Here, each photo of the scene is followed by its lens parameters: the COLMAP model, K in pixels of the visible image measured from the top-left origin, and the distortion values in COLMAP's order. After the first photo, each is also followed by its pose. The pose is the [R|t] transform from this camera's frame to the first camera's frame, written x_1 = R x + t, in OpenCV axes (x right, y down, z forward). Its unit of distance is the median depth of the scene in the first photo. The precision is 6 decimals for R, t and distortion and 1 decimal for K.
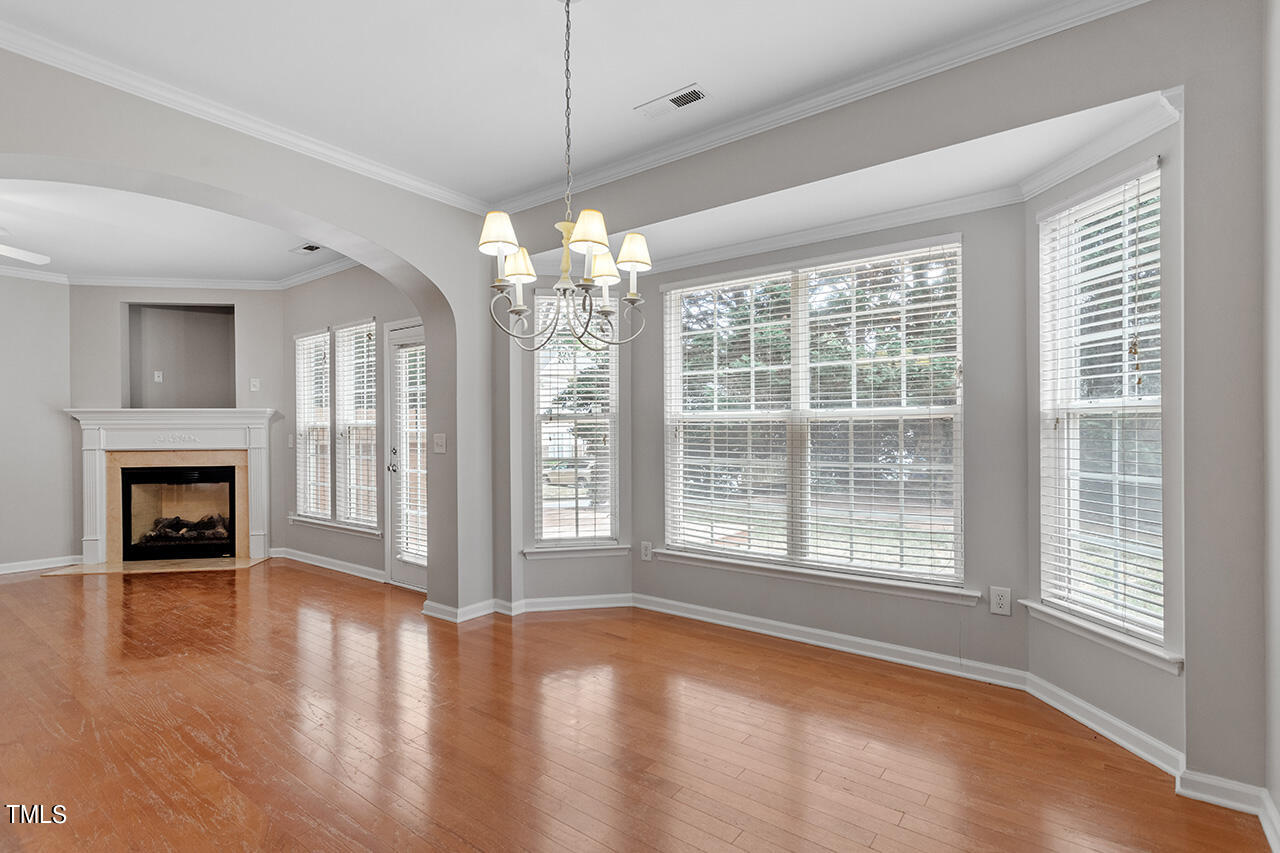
lens RADIAL K [[623.7, 0, 640.1], [0, 623.7, 434.0], [0, 0, 1]] dist [0.006059, -0.000920]
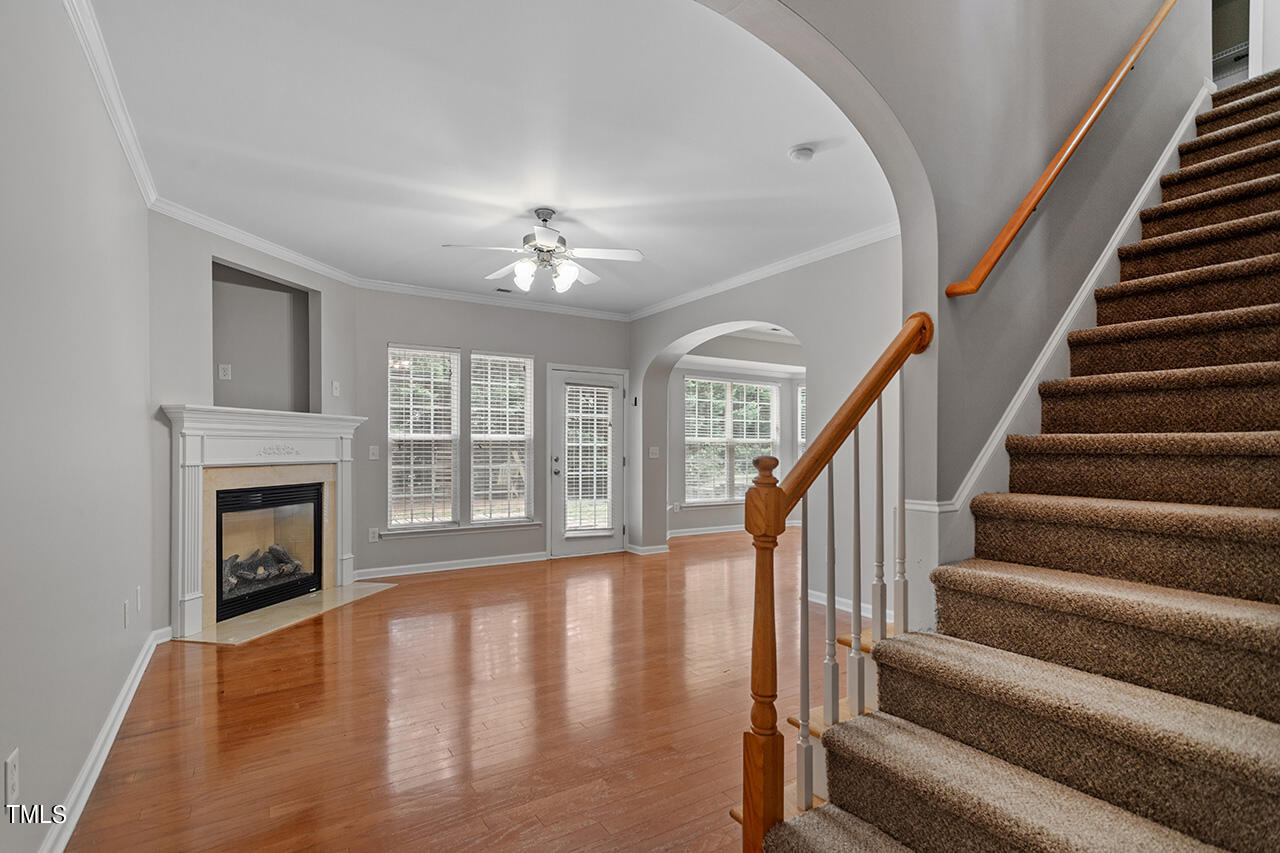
lens RADIAL K [[623.7, 0, 643.0], [0, 623.7, 434.7], [0, 0, 1]] dist [0.006059, -0.000920]
pose [[0.345539, 0.027261, 0.938008, -1.314121], [-0.001127, 0.999589, -0.028635, 0.010277], [-0.938404, 0.008838, 0.345428, 0.296820]]
